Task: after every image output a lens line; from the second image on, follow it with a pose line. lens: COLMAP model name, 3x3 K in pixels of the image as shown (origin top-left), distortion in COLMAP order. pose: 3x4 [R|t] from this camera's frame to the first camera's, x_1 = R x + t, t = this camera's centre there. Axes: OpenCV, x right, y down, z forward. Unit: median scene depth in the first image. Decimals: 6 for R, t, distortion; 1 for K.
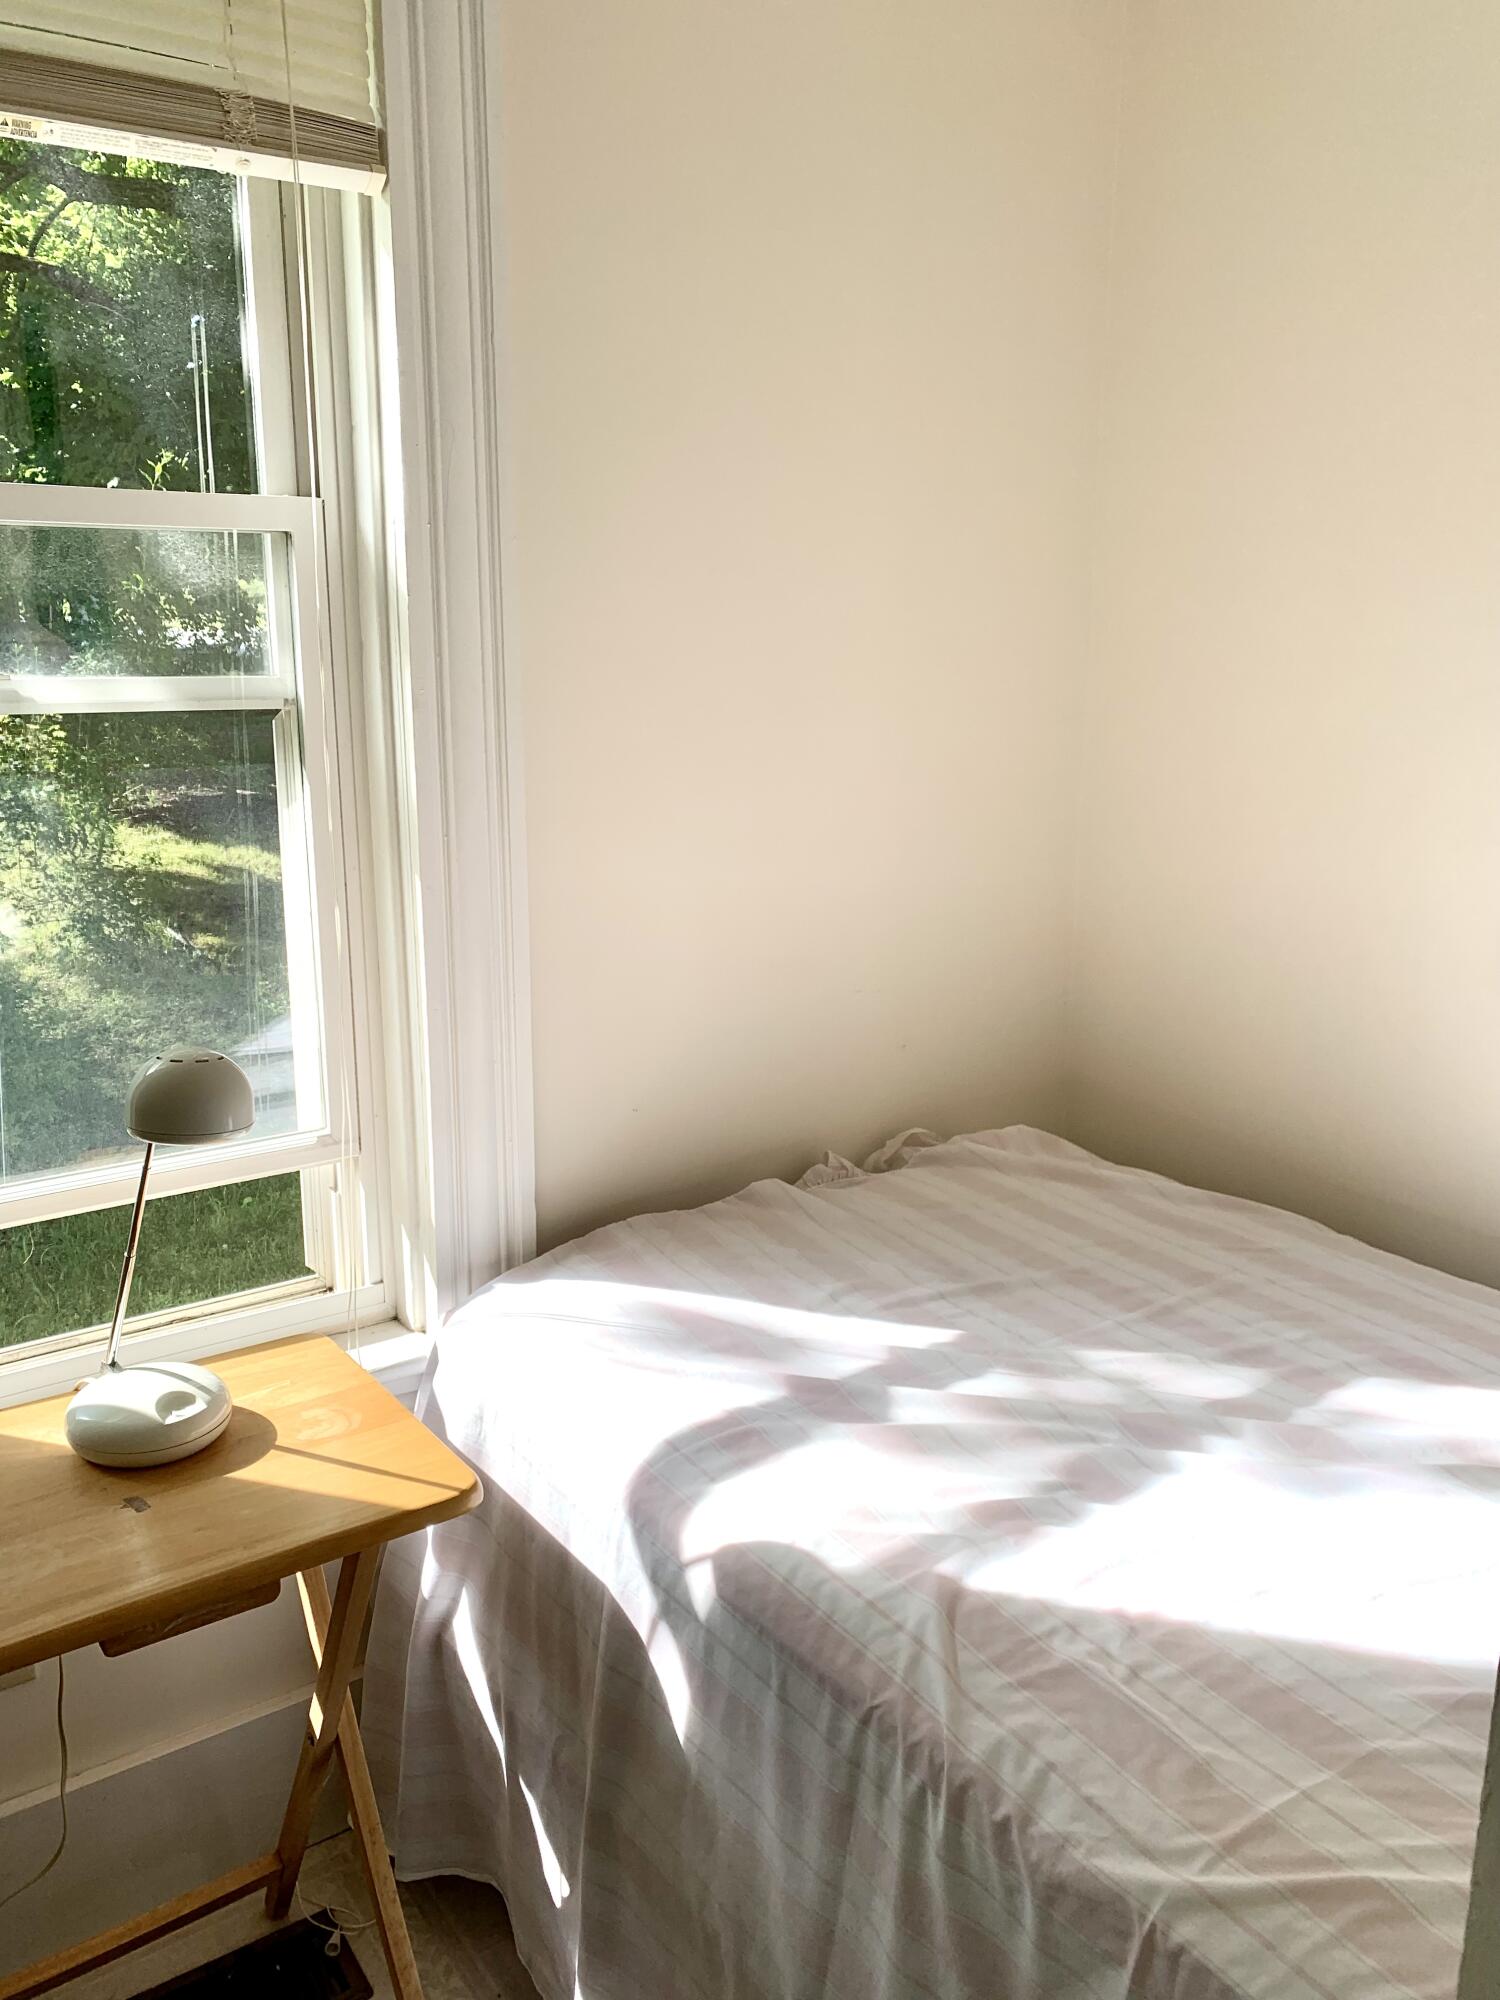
lens RADIAL K [[1537.4, 0, 748.7], [0, 1537.4, 1006.1], [0, 0, 1]] dist [0.004055, -0.001541]
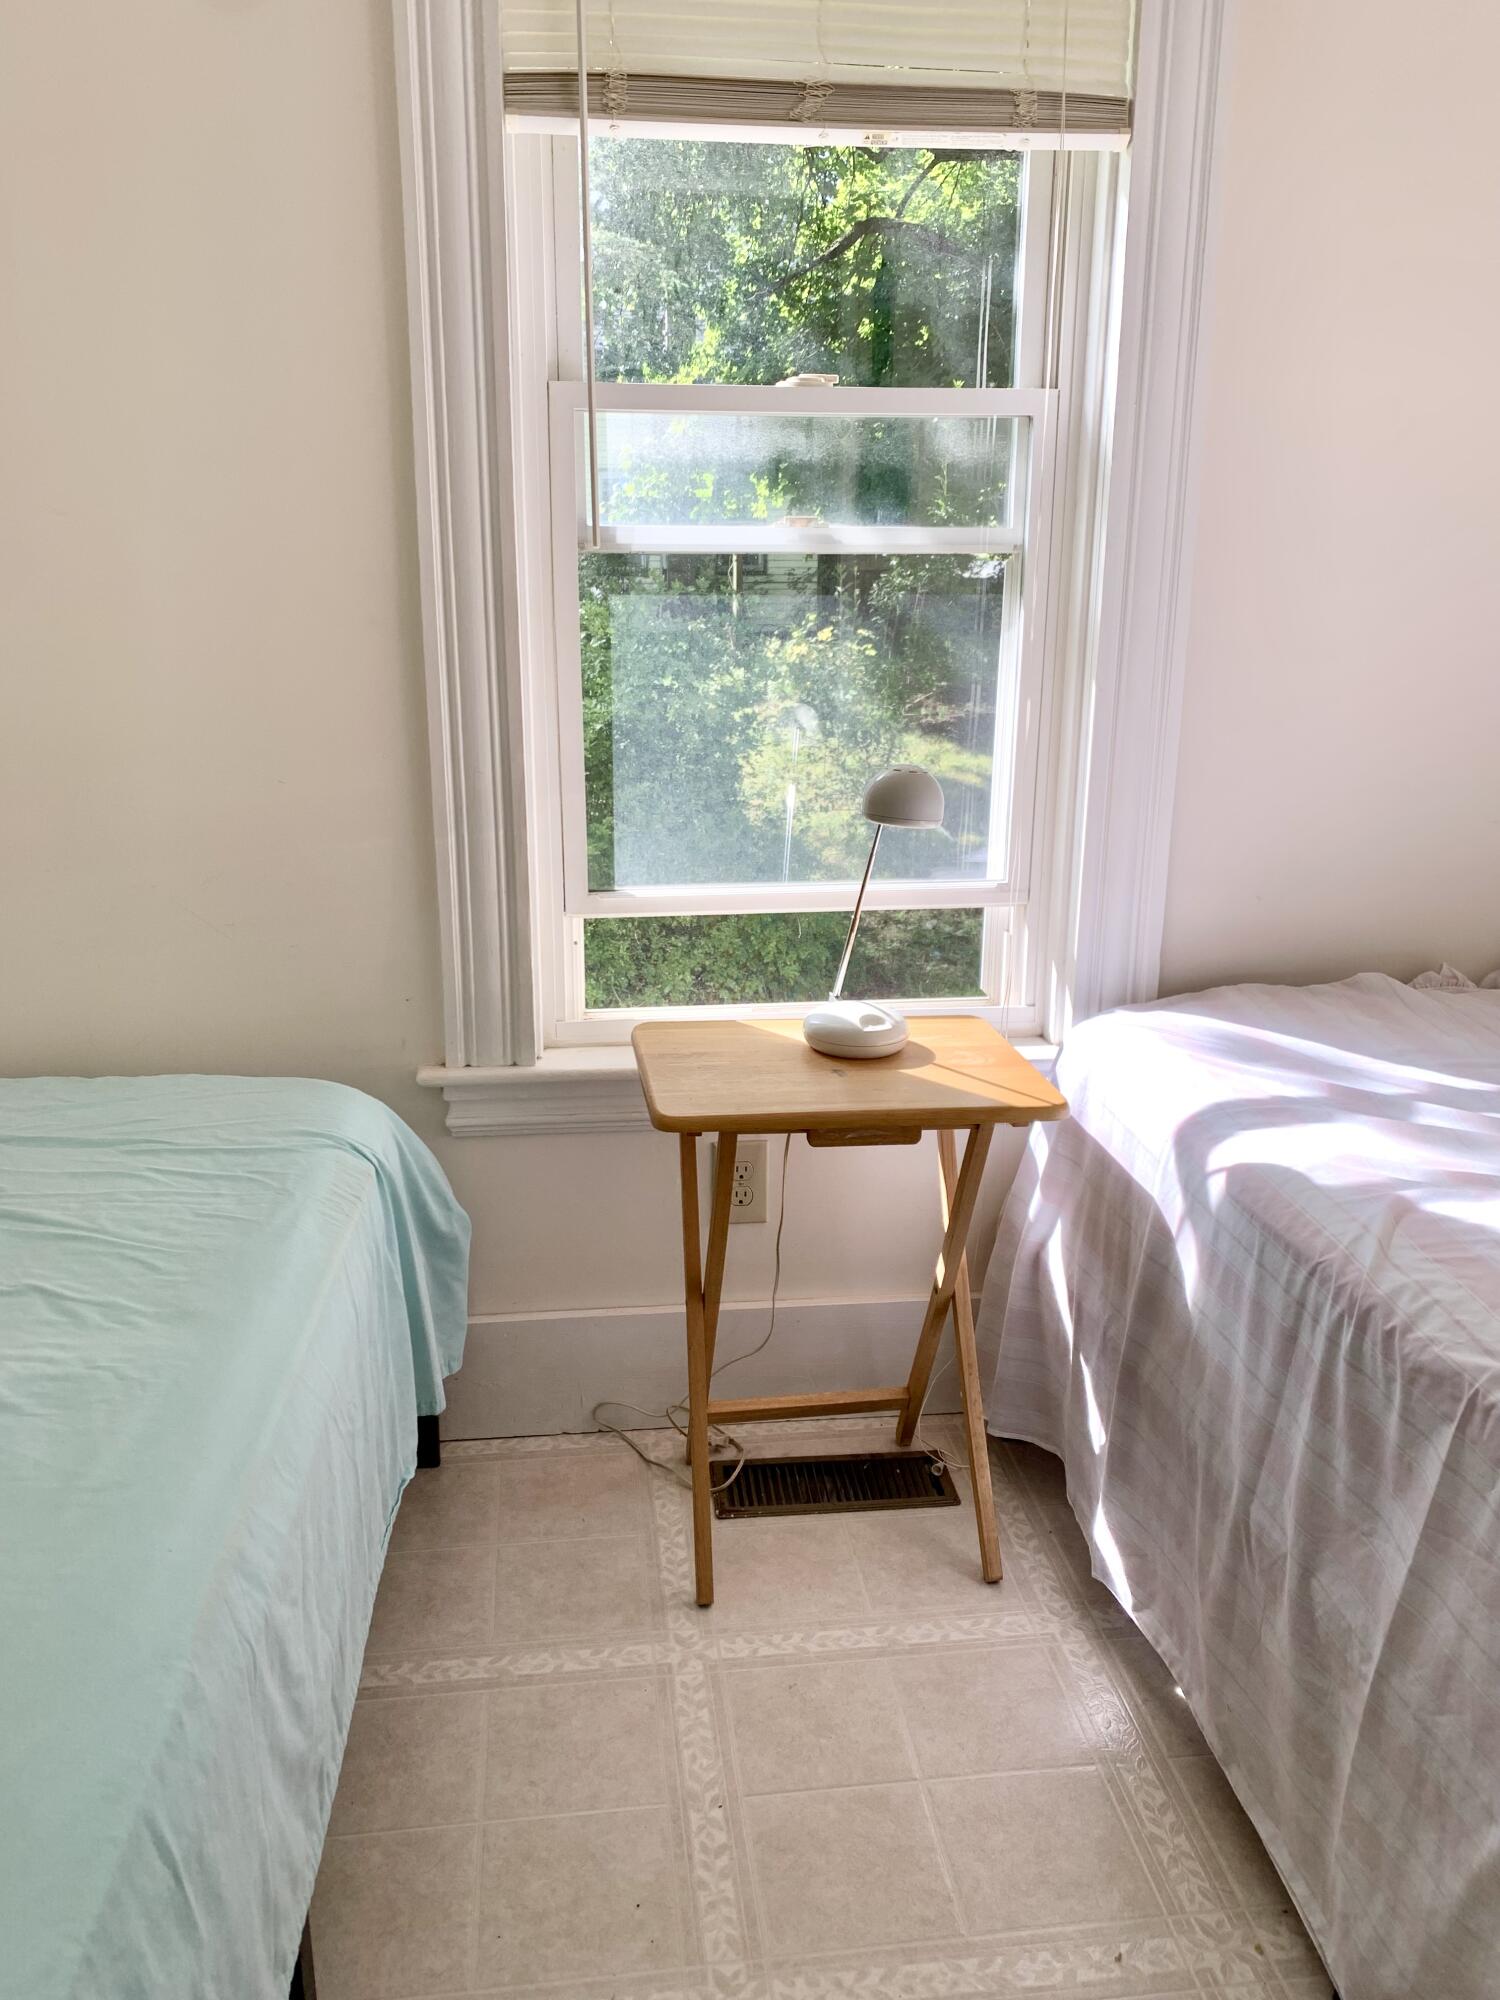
lens RADIAL K [[1545.2, 0, 742.9], [0, 1545.2, 989.3], [0, 0, 1]] dist [0.030063, -0.050583]
pose [[0.878336, 0.123341, -0.461859, 0.186262], [-0.111712, 0.992350, 0.052563, 0.161366], [0.464808, 0.005427, 0.885395, -0.343954]]
